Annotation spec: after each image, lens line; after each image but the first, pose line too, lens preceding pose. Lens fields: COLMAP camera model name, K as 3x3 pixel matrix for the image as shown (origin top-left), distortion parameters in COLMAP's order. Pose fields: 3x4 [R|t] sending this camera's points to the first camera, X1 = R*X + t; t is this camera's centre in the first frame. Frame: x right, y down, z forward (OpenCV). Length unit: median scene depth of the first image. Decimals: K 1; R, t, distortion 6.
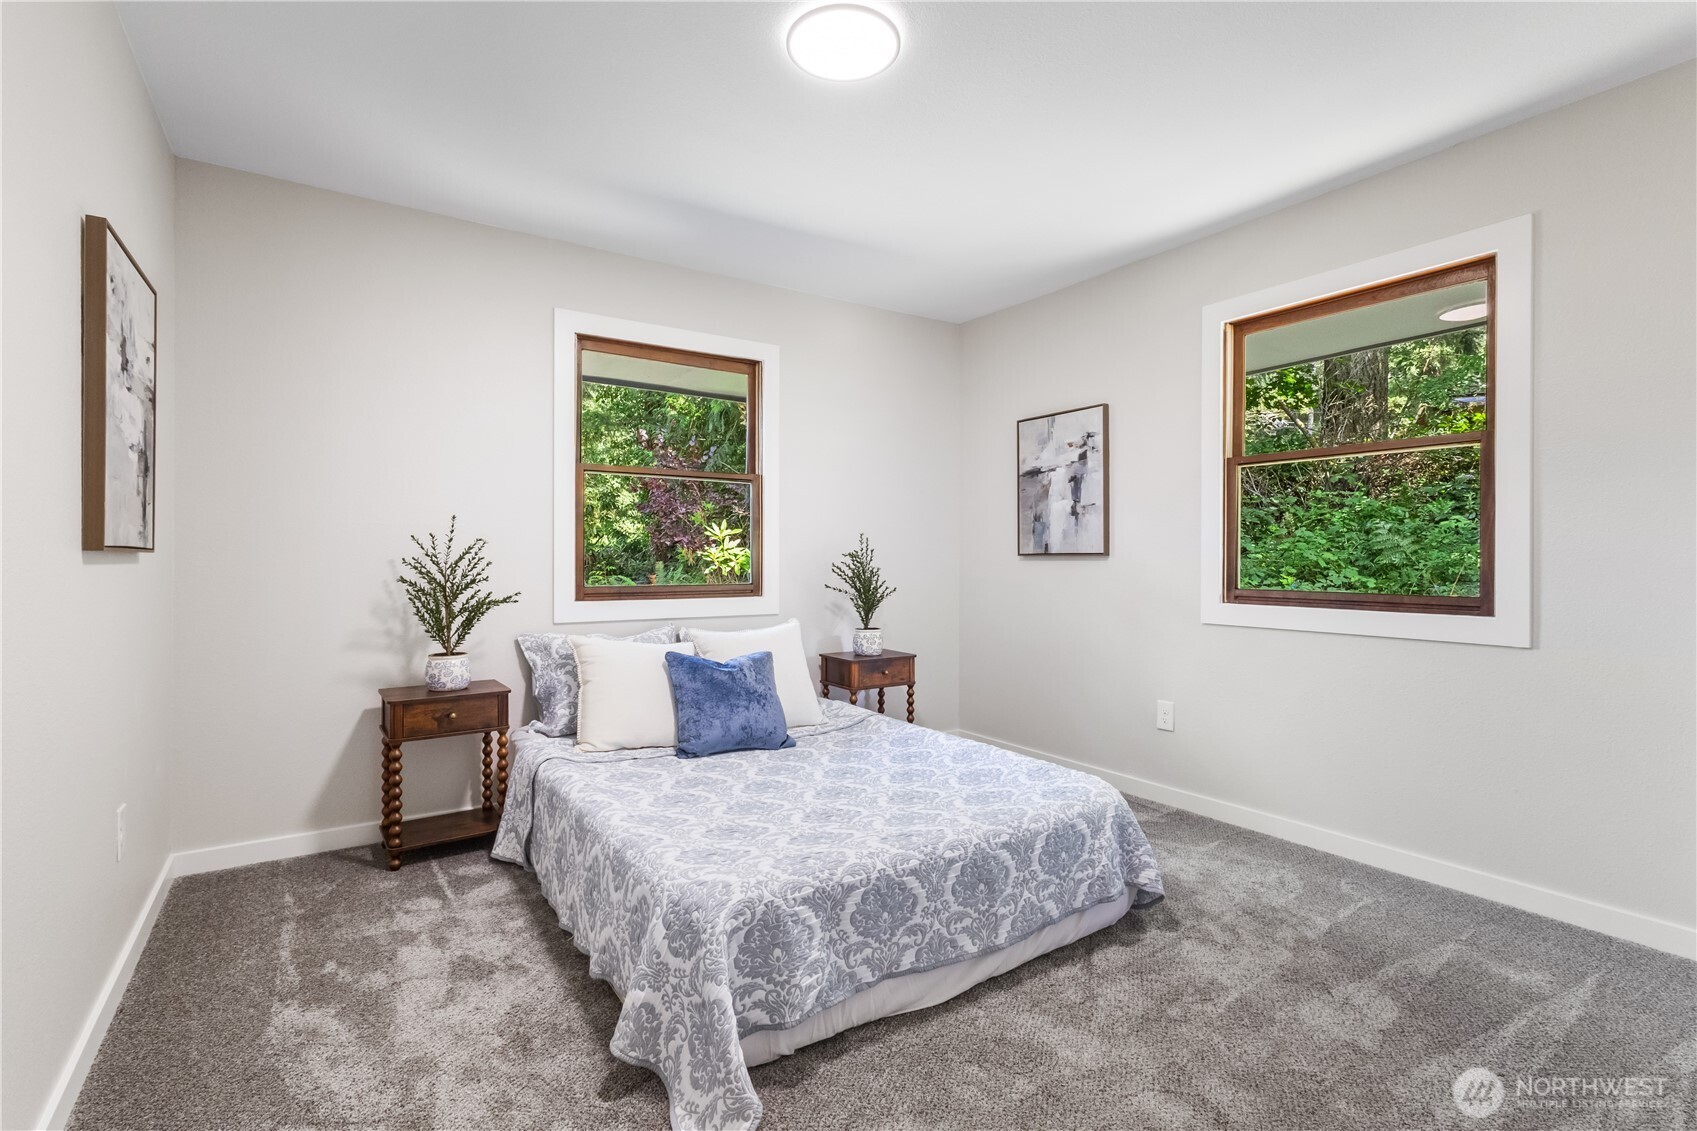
lens RADIAL K [[784.2, 0, 846.5], [0, 784.2, 544.0], [0, 0, 1]] dist [0.000835, 0.000100]
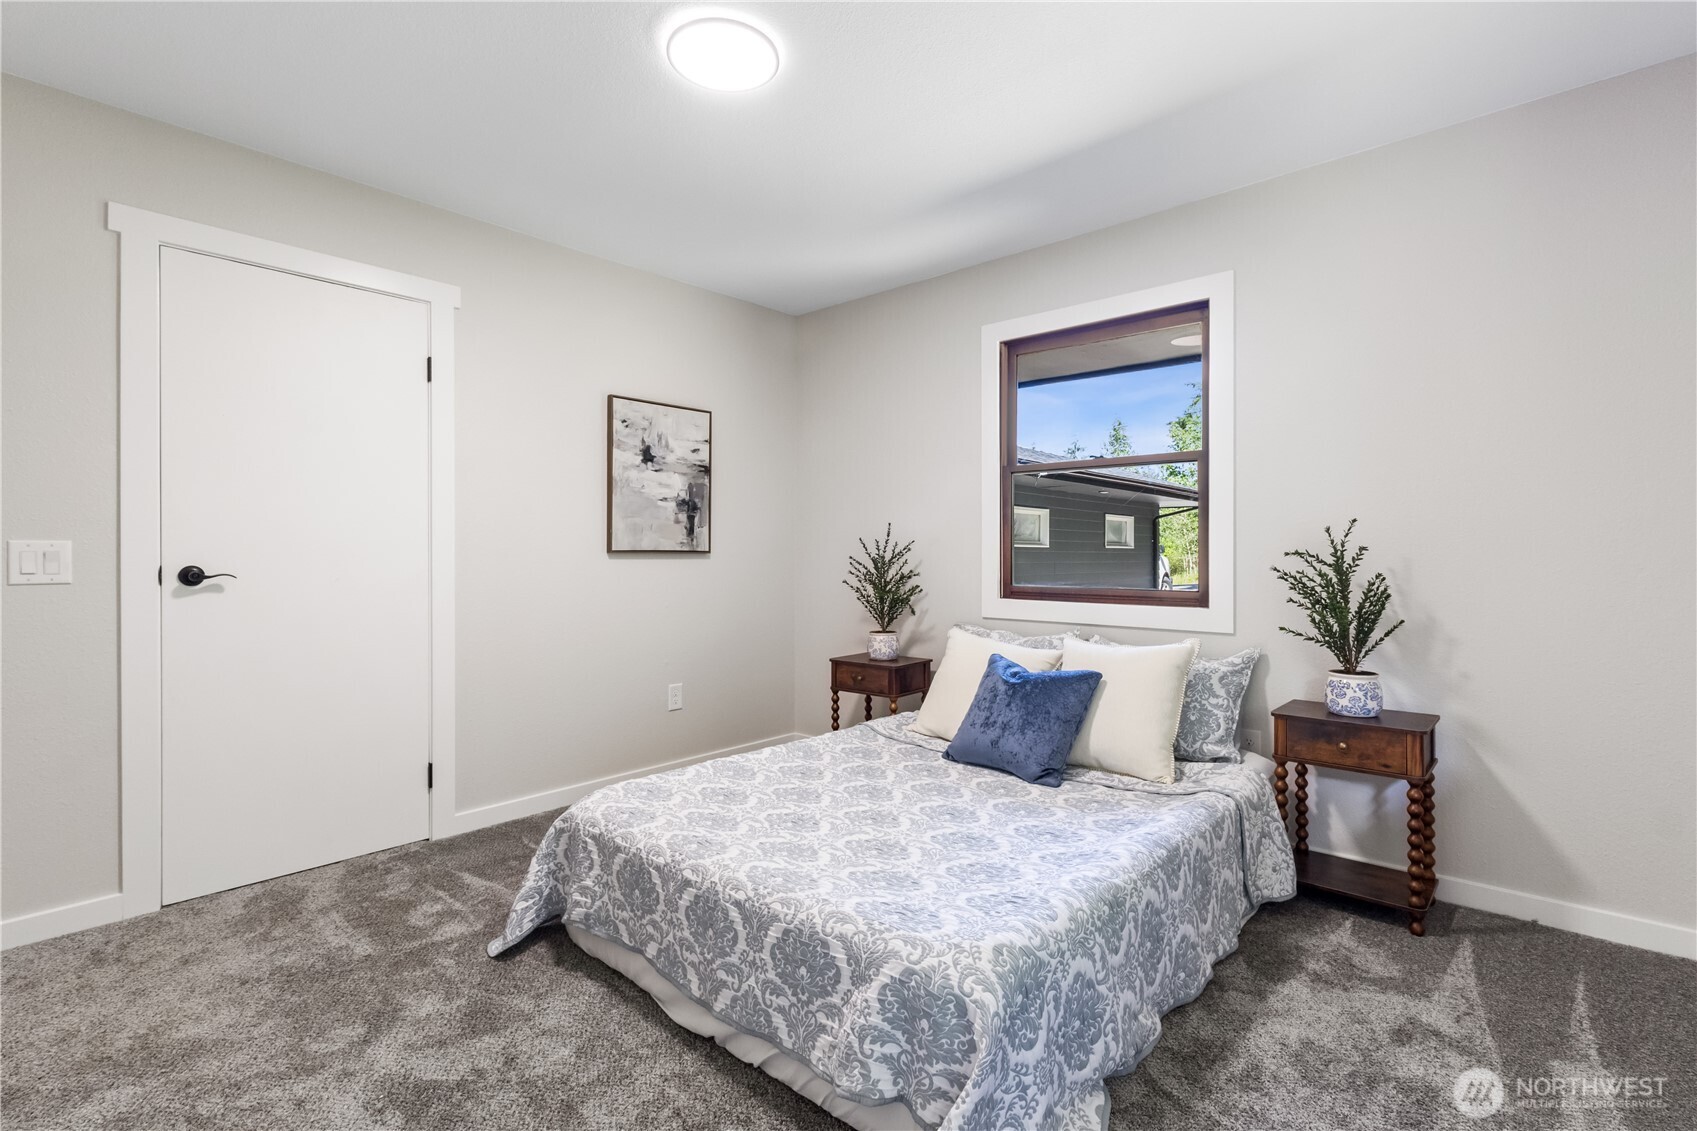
lens RADIAL K [[784.2, 0, 846.5], [0, 784.2, 544.0], [0, 0, 1]] dist [0.000835, 0.000100]
pose [[0.250785, -0.014547, -0.967934, 0.997529], [0.016440, 0.999807, -0.010767, 0.014287], [0.967903, -0.013213, 0.250976, 0.873278]]
